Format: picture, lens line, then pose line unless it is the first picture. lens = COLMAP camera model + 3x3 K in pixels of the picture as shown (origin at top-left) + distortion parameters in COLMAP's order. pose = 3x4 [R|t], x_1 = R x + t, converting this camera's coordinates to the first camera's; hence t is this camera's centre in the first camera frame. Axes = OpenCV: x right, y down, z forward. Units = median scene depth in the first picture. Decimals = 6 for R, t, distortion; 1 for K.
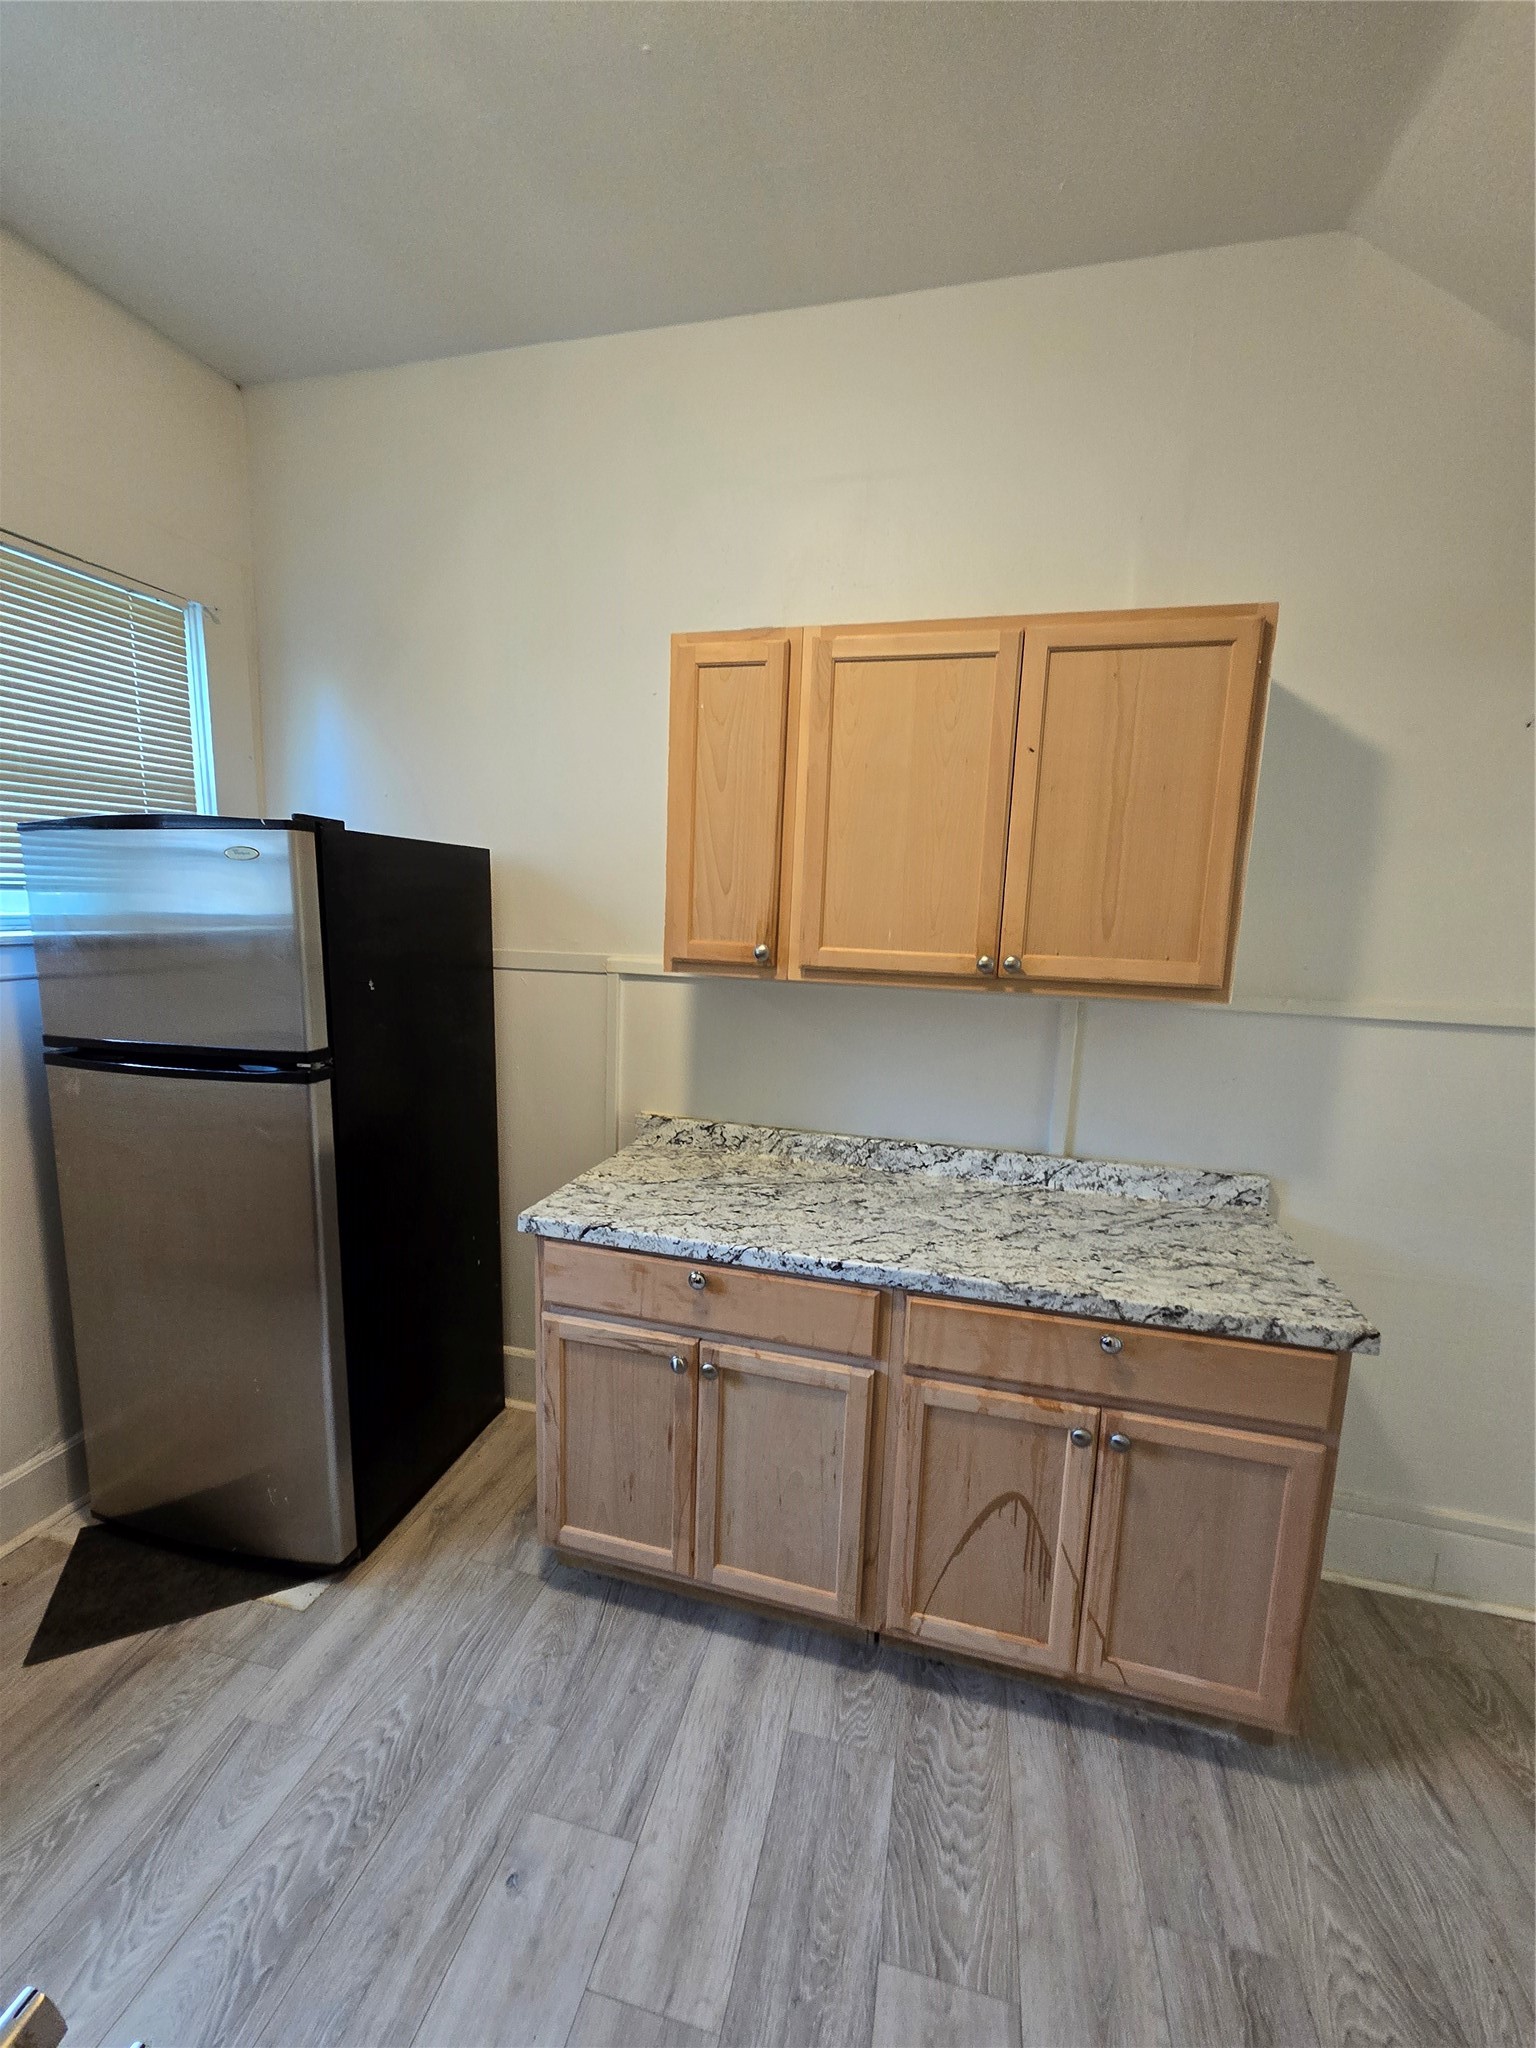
lens RADIAL K [[847.5, 0, 766.7], [0, 847.5, 1033.6], [0, 0, 1]] dist [0.003417, 0.001903]
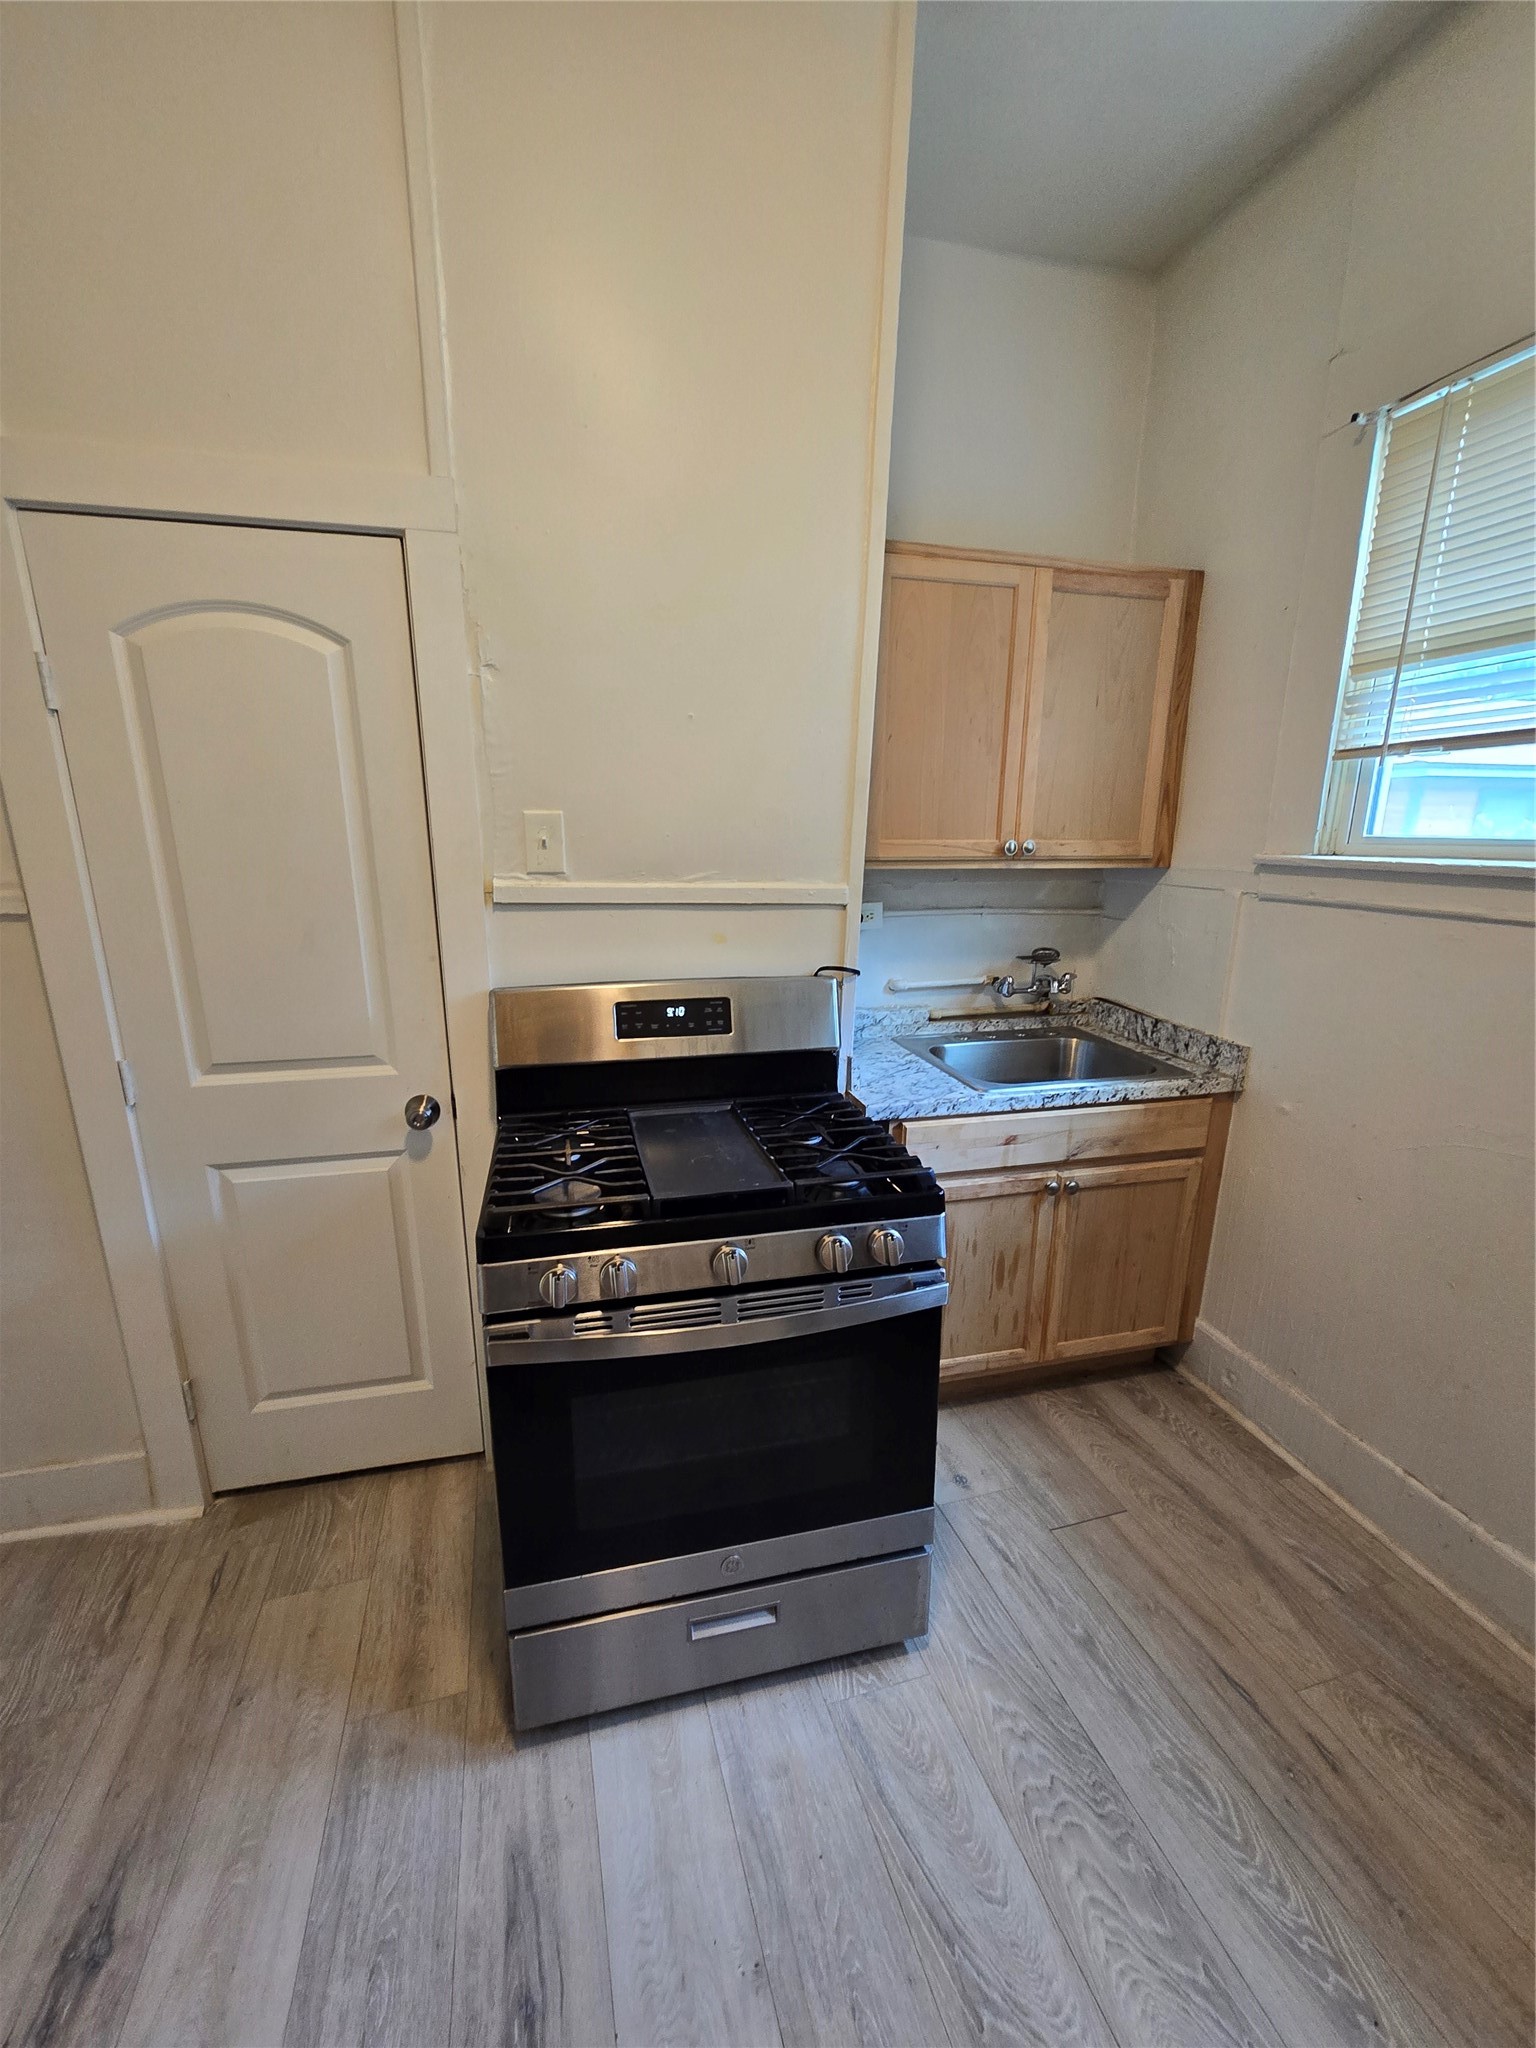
lens RADIAL K [[847.5, 0, 752.0], [0, 847.5, 1030.5], [0, 0, 1]] dist [0.003417, 0.001903]
pose [[-0.867825, 0.093854, -0.487925, -0.029900], [-0.099733, 0.929109, 0.356103, -0.102462], [0.486757, 0.357698, -0.796944, 0.836689]]
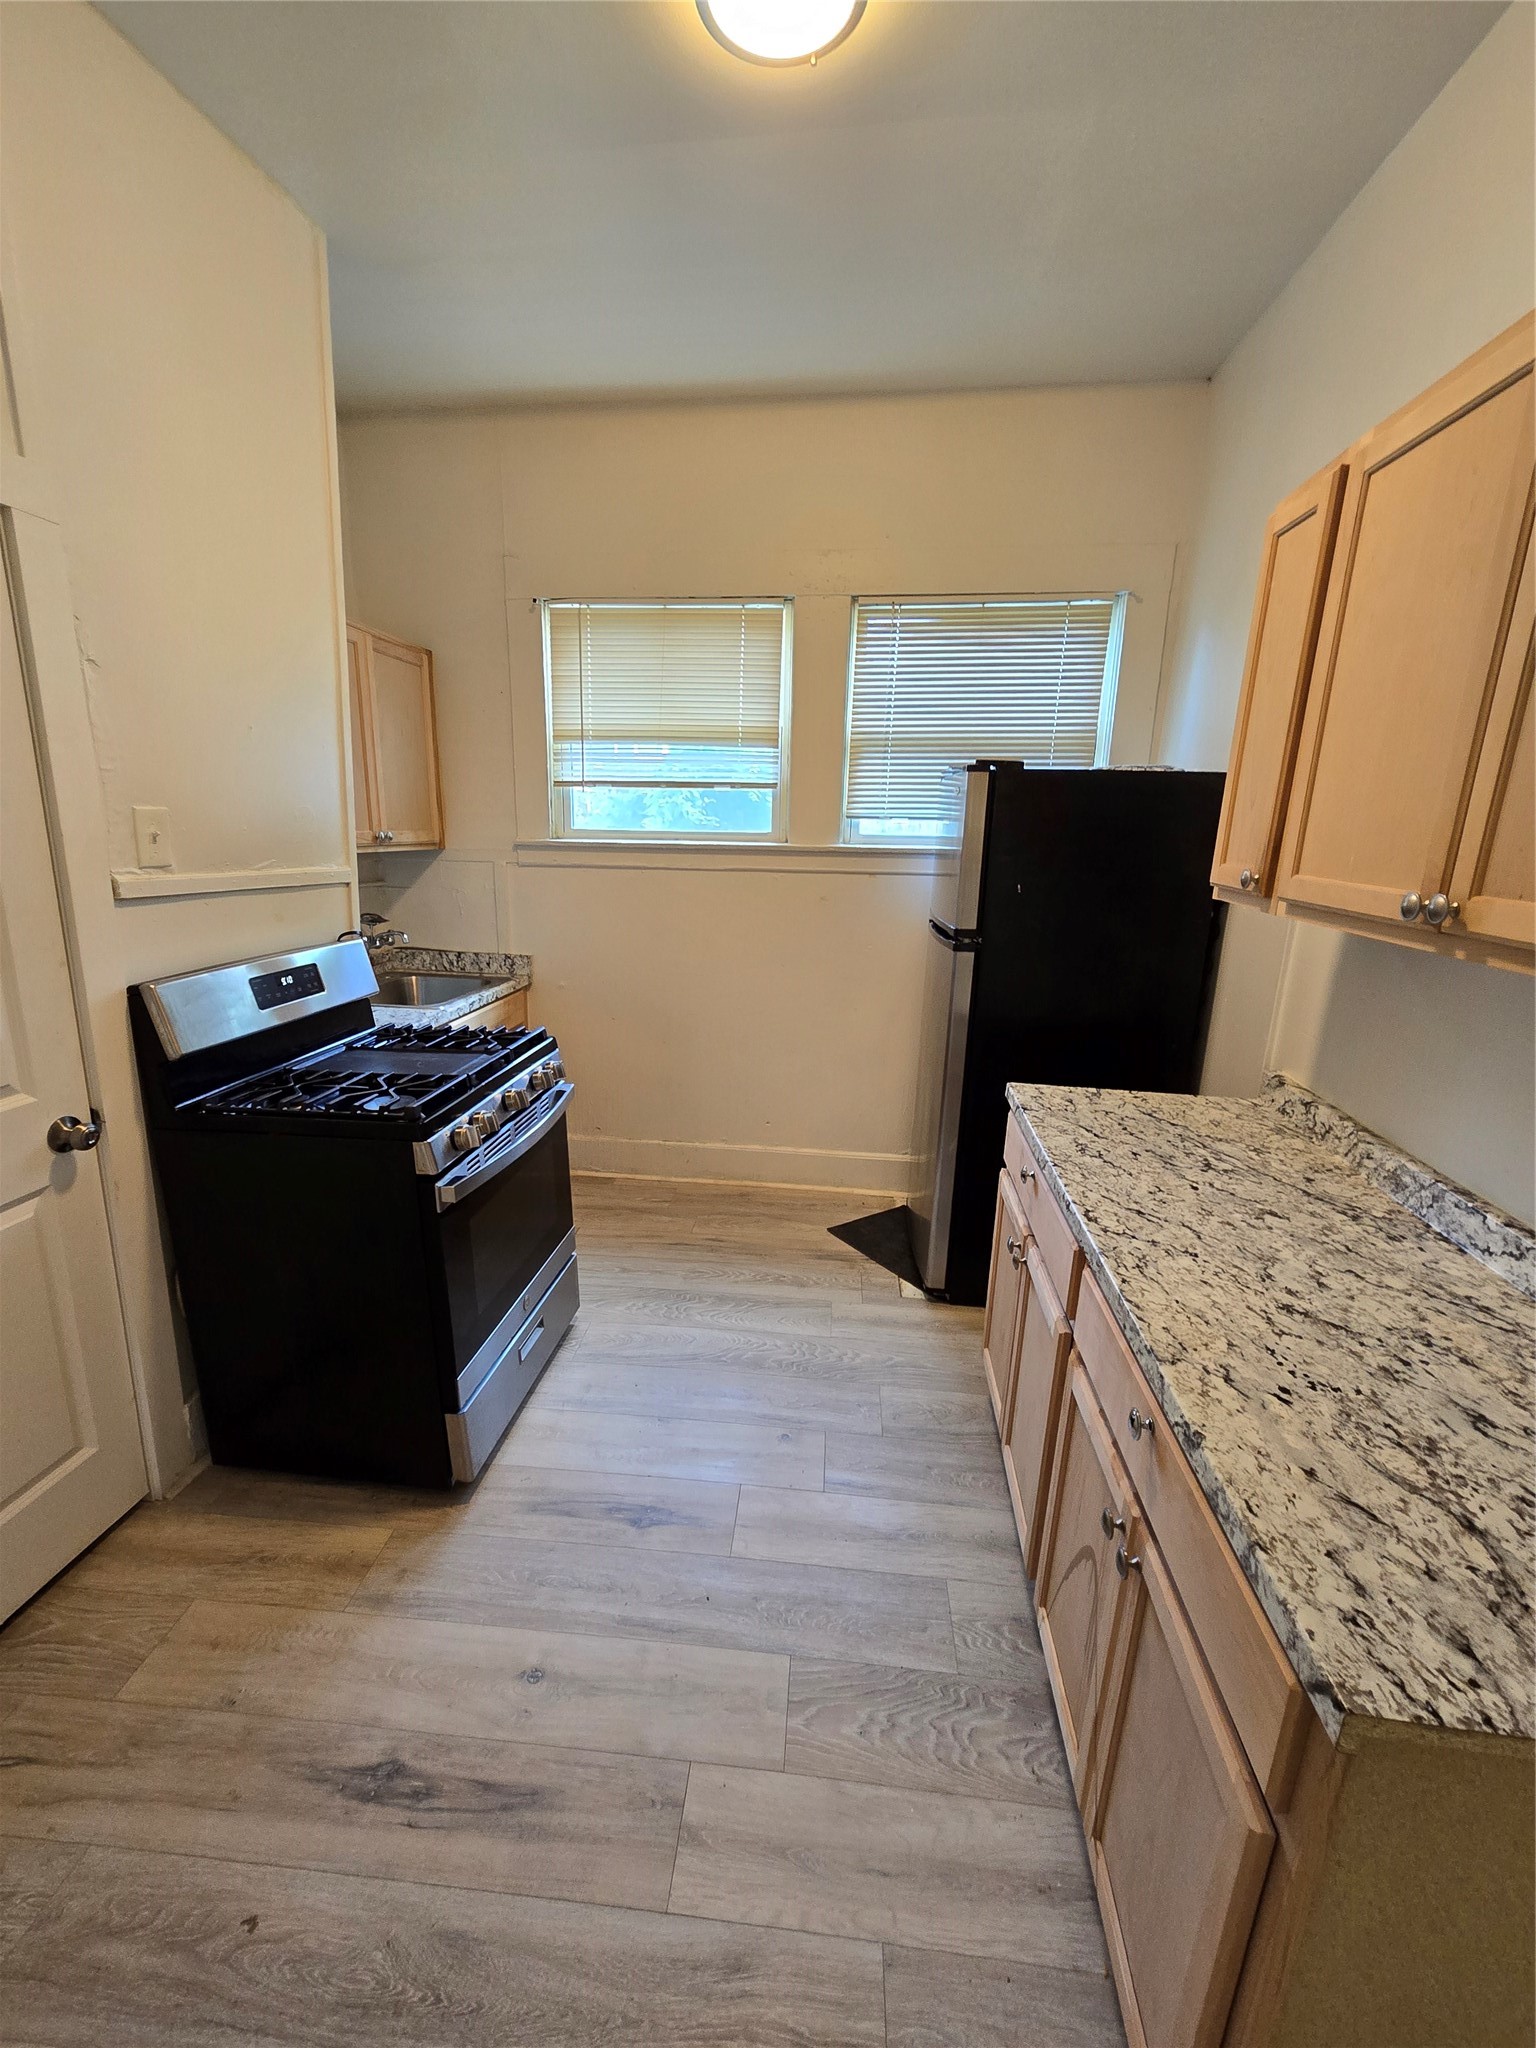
lens RADIAL K [[847.5, 0, 751.9], [0, 847.5, 1030.6], [0, 0, 1]] dist [0.003417, 0.001903]
pose [[0.138679, 0.219966, -0.965600, 0.800236], [-0.172623, 0.965464, 0.195143, -0.031005], [0.975177, 0.139622, 0.171861, 0.421072]]
